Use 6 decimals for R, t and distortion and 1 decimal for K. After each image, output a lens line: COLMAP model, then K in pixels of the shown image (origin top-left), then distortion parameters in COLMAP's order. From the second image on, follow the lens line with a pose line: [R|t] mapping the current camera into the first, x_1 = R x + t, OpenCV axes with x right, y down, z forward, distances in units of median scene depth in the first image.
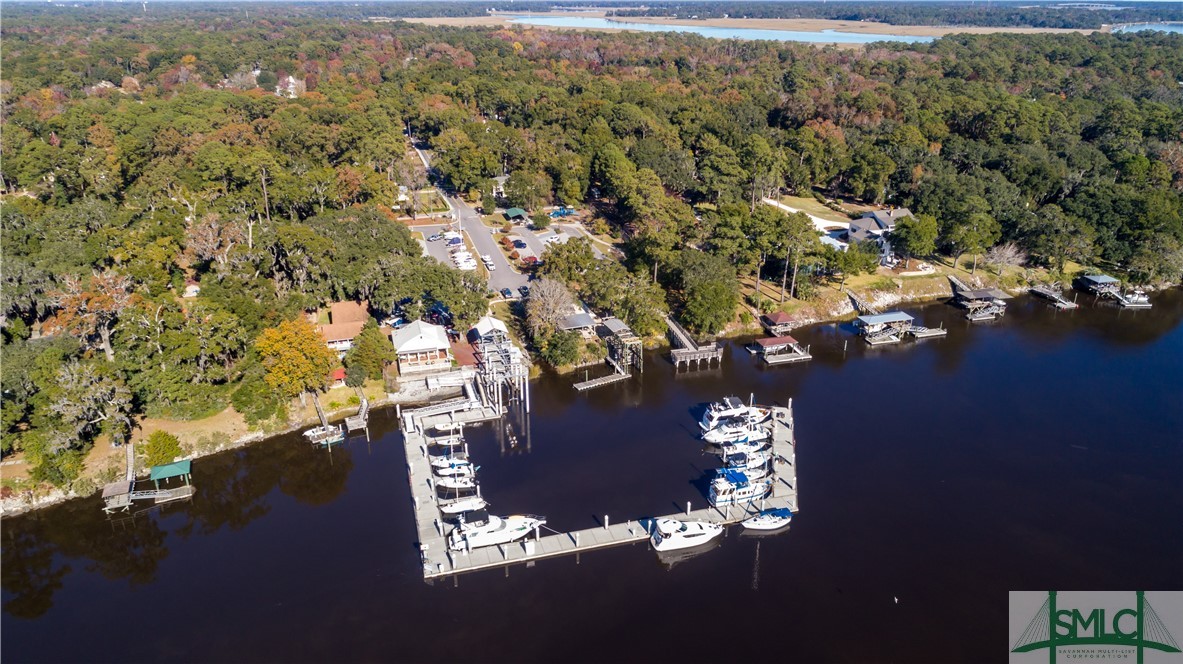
lens RADIAL K [[813.8, 0, 591.5], [0, 813.8, 332.0], [0, 0, 1]] dist [-0.014352, 0.004716]
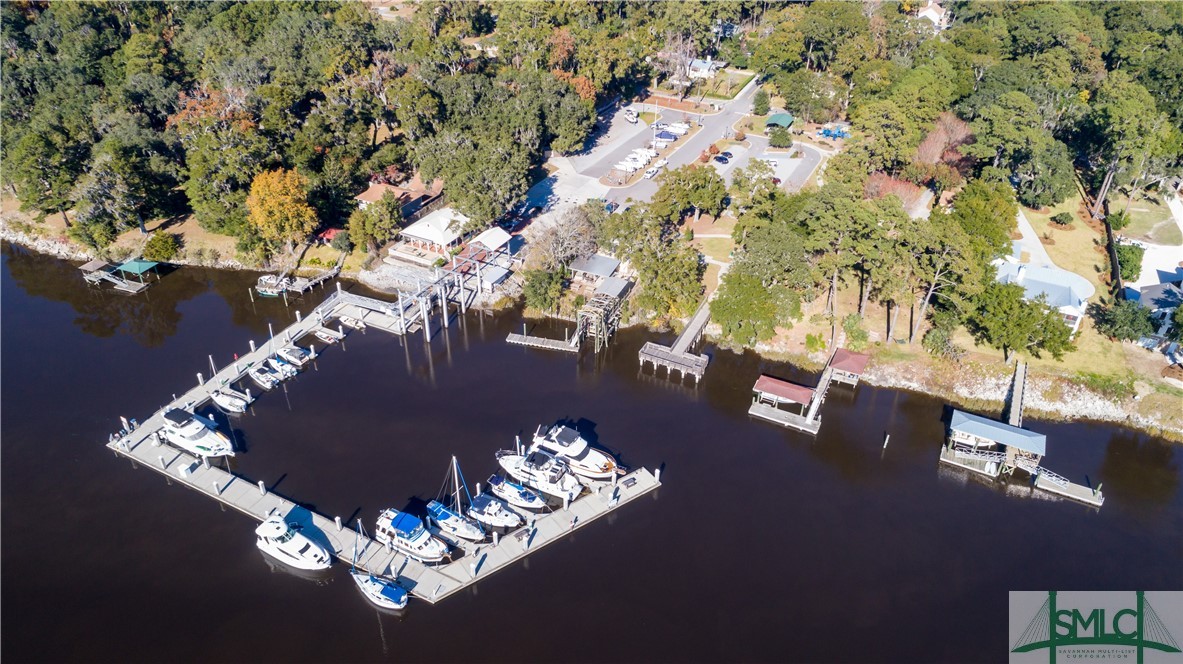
lens RADIAL K [[778.2, 0, 591.5], [0, 778.2, 332.0], [0, 0, 1]] dist [-0.008245, 0.001593]
pose [[0.732122, 0.388468, -0.559545, 0.438863], [-0.279203, 0.920405, 0.273681, -0.162883], [0.621324, -0.044142, 0.782309, 0.358304]]
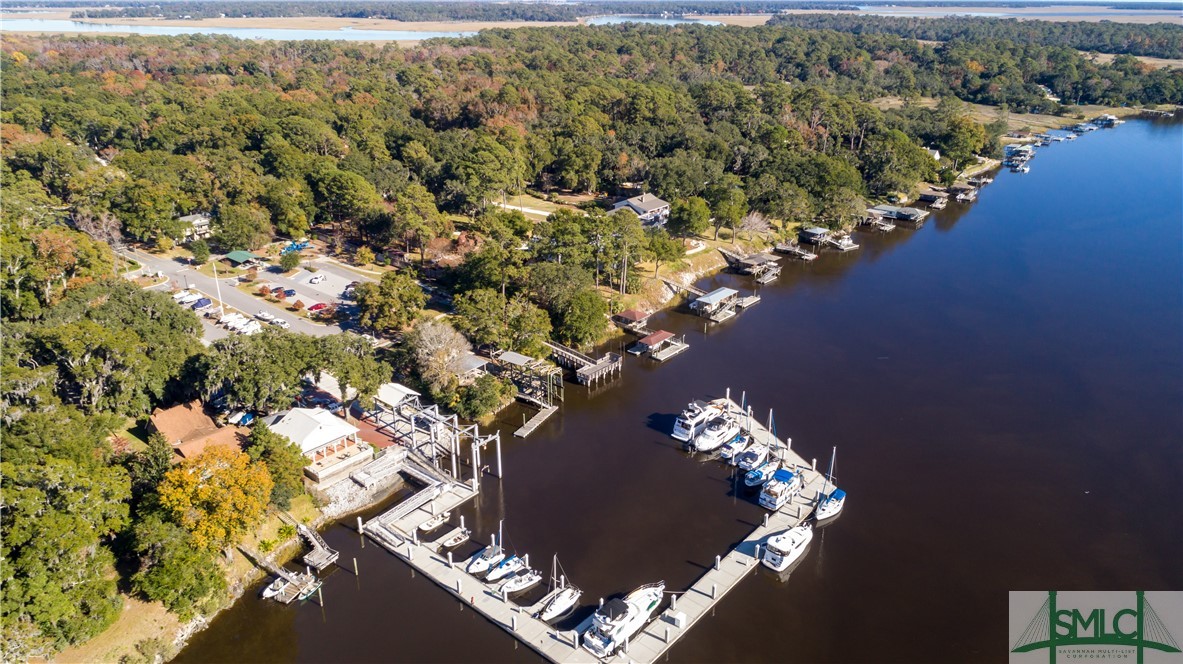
lens RADIAL K [[805.9, 0, 591.5], [0, 805.9, 332.0], [0, 0, 1]] dist [-0.006938, 0.002377]
pose [[0.841659, -0.208505, 0.498132, -0.322435], [0.205762, 0.976689, 0.061154, -0.070348], [-0.499271, 0.051026, 0.864942, 0.164402]]
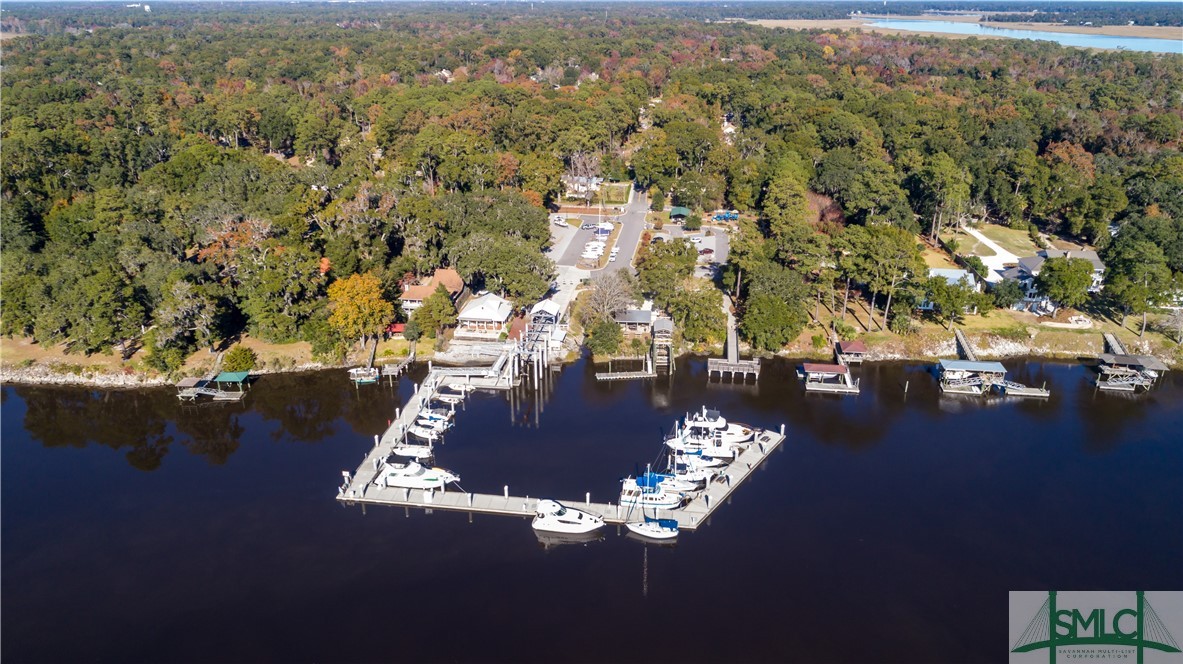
lens RADIAL K [[813.8, 0, 591.5], [0, 813.8, 332.0], [0, 0, 1]] dist [-0.014352, 0.004716]
pose [[0.914685, 0.154952, -0.373284, 0.309140], [-0.155595, 0.987406, 0.028610, -0.014430], [0.373016, 0.031912, 0.927276, 0.026608]]
